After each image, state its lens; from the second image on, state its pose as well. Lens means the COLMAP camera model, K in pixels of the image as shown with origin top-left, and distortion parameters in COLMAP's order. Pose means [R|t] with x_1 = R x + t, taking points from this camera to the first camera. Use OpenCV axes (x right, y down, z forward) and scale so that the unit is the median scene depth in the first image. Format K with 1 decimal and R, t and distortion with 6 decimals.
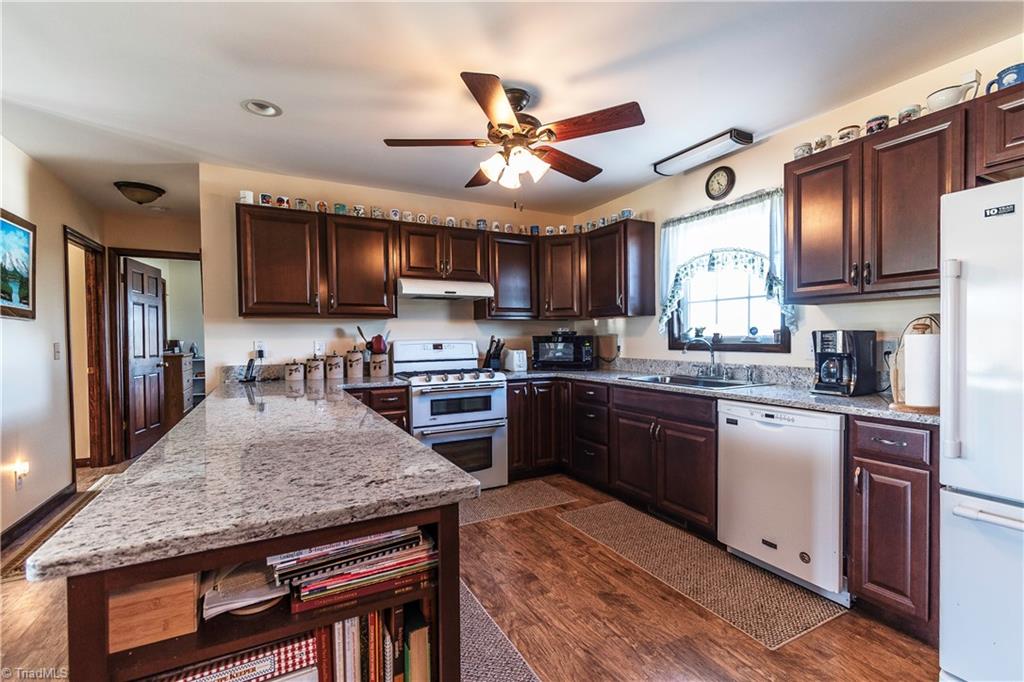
lens RADIAL K [[446.6, 0, 509.3], [0, 446.6, 347.1], [0, 0, 1]] dist [0.002540, -0.000208]
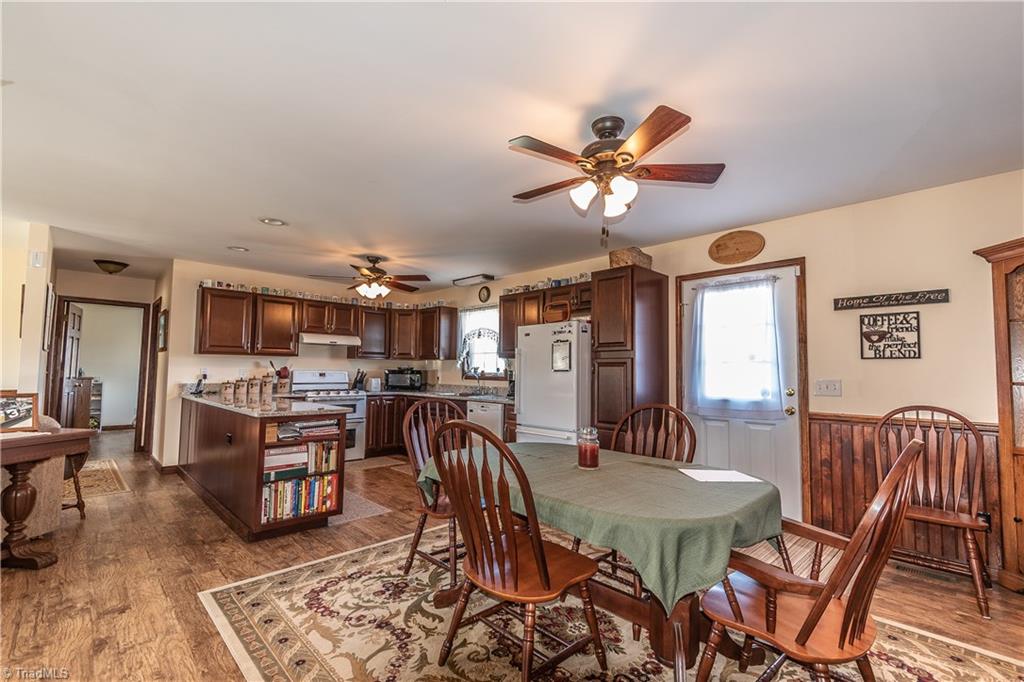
lens RADIAL K [[446.6, 0, 511.0], [0, 446.6, 350.7], [0, 0, 1]] dist [0.002540, -0.000208]
pose [[0.958833, 0.037159, 0.281530, 0.036829], [-0.017878, 0.997334, -0.070751, 0.015703], [-0.283408, 0.062805, 0.956941, -0.797355]]
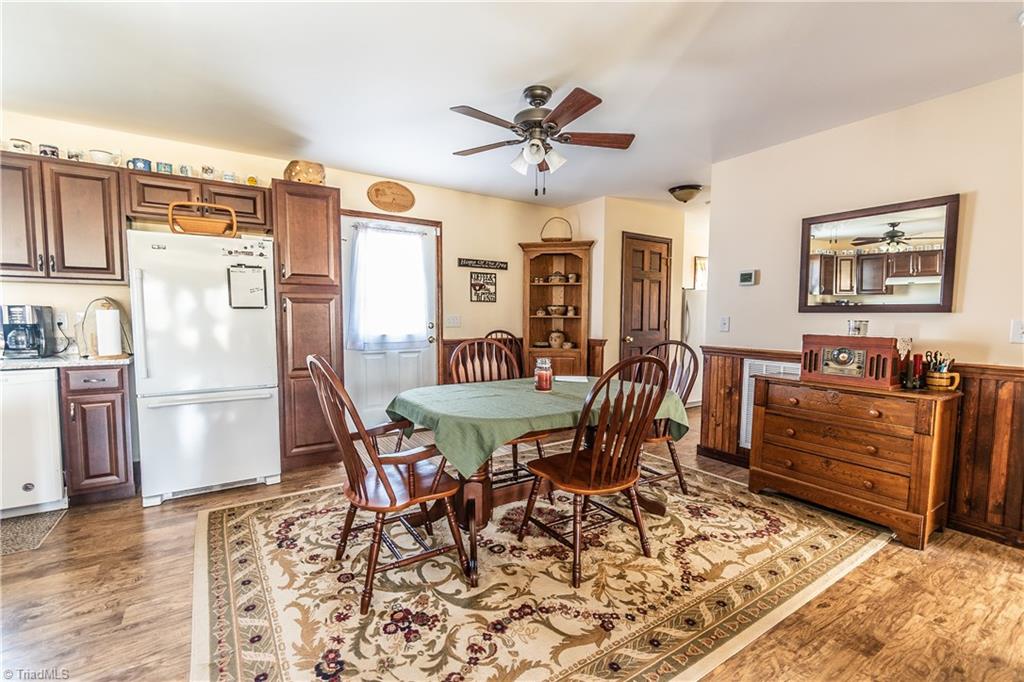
lens RADIAL K [[446.6, 0, 514.9], [0, 446.6, 353.0], [0, 0, 1]] dist [0.002540, -0.000208]
pose [[-0.095977, -0.076170, 0.992465, -0.398864], [0.011509, 0.996916, 0.077624, 0.008660], [-0.995317, 0.018872, -0.094804, -0.140857]]
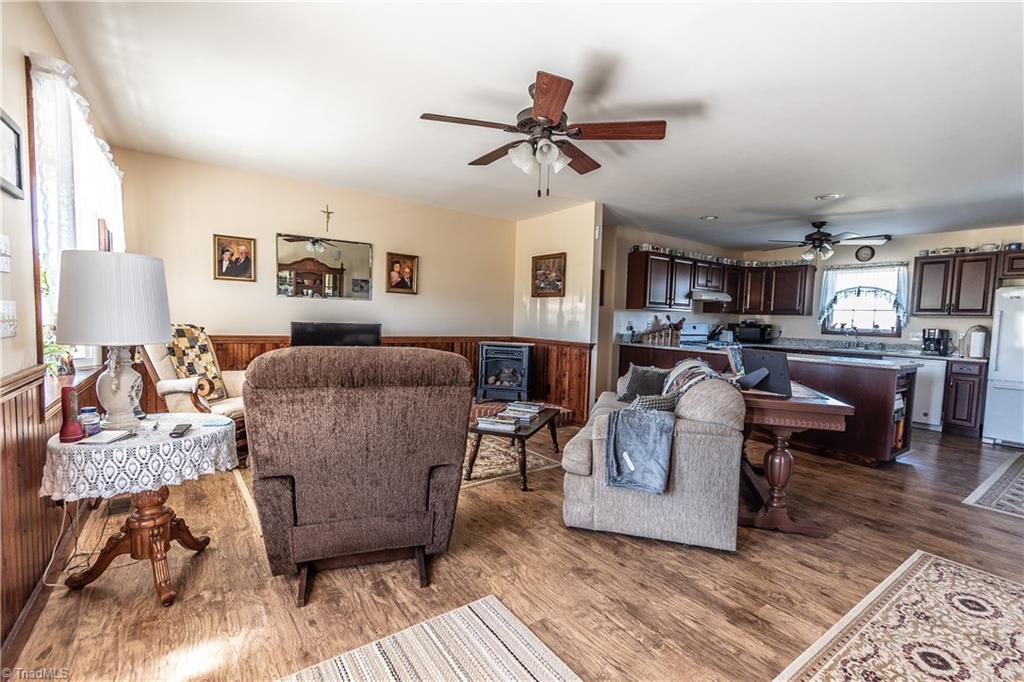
lens RADIAL K [[446.6, 0, 514.9], [0, 446.6, 339.4], [0, 0, 1]] dist [0.002540, -0.000208]
pose [[0.993767, 0.036814, 0.105227, -1.165959], [-0.039792, 0.998861, 0.026343, 0.030387], [-0.104137, -0.030366, 0.994099, -0.772835]]
